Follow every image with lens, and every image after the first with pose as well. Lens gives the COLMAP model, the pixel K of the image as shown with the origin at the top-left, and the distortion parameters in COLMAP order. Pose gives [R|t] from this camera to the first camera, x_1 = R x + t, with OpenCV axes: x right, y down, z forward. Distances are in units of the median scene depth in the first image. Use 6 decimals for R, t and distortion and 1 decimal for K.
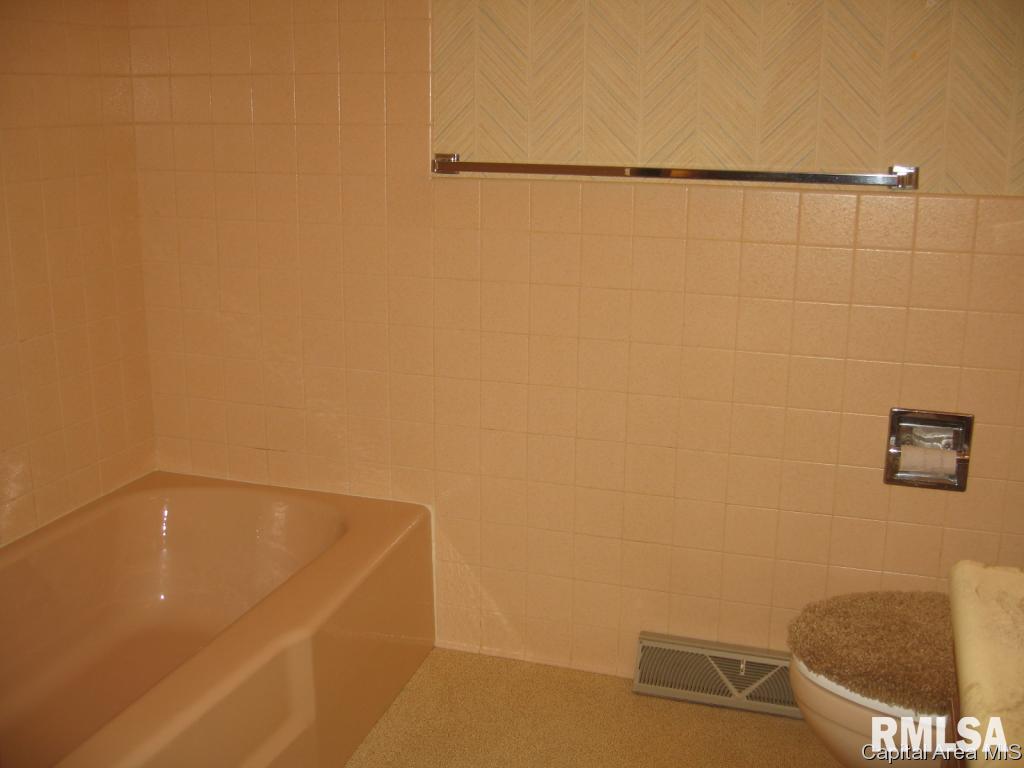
lens RADIAL K [[1106.1, 0, 509.5], [0, 1106.1, 386.8], [0, 0, 1]] dist [-0.101600, 0.000000]
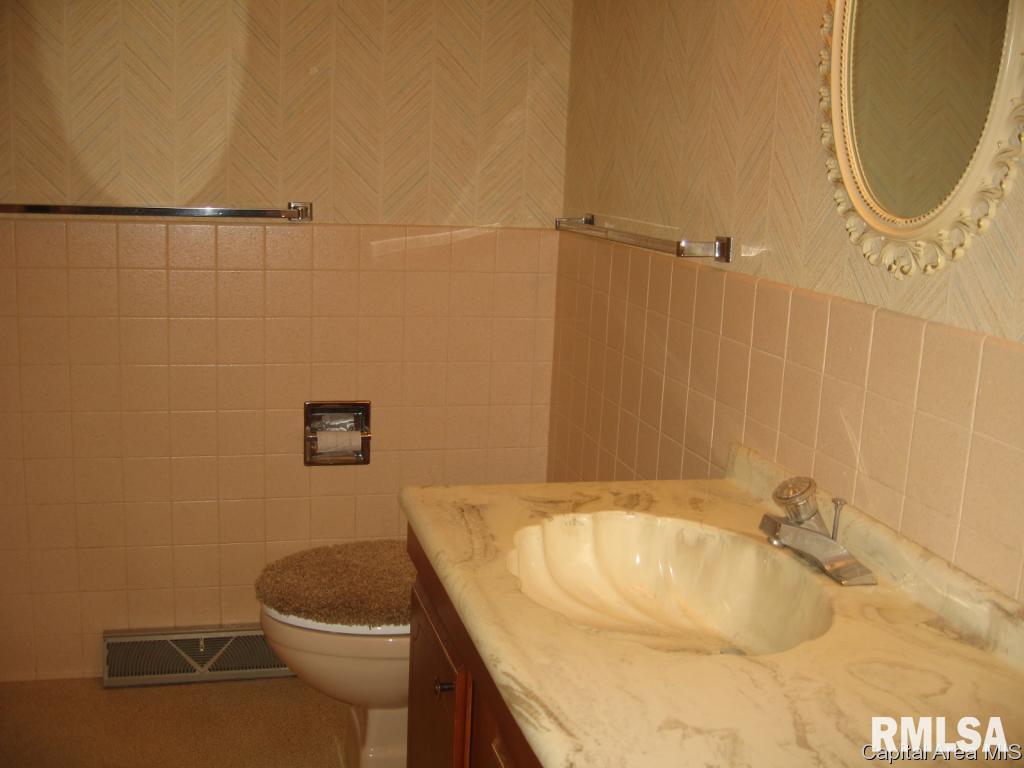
lens RADIAL K [[1106.1, 0, 512.7], [0, 1106.1, 382.1], [0, 0, 1]] dist [-0.101600, 0.000000]
pose [[0.831299, -0.080489, 0.549967, -0.127427], [0.098673, 0.995114, -0.003510, 0.024856], [-0.546997, 0.057185, 0.835179, -0.142406]]
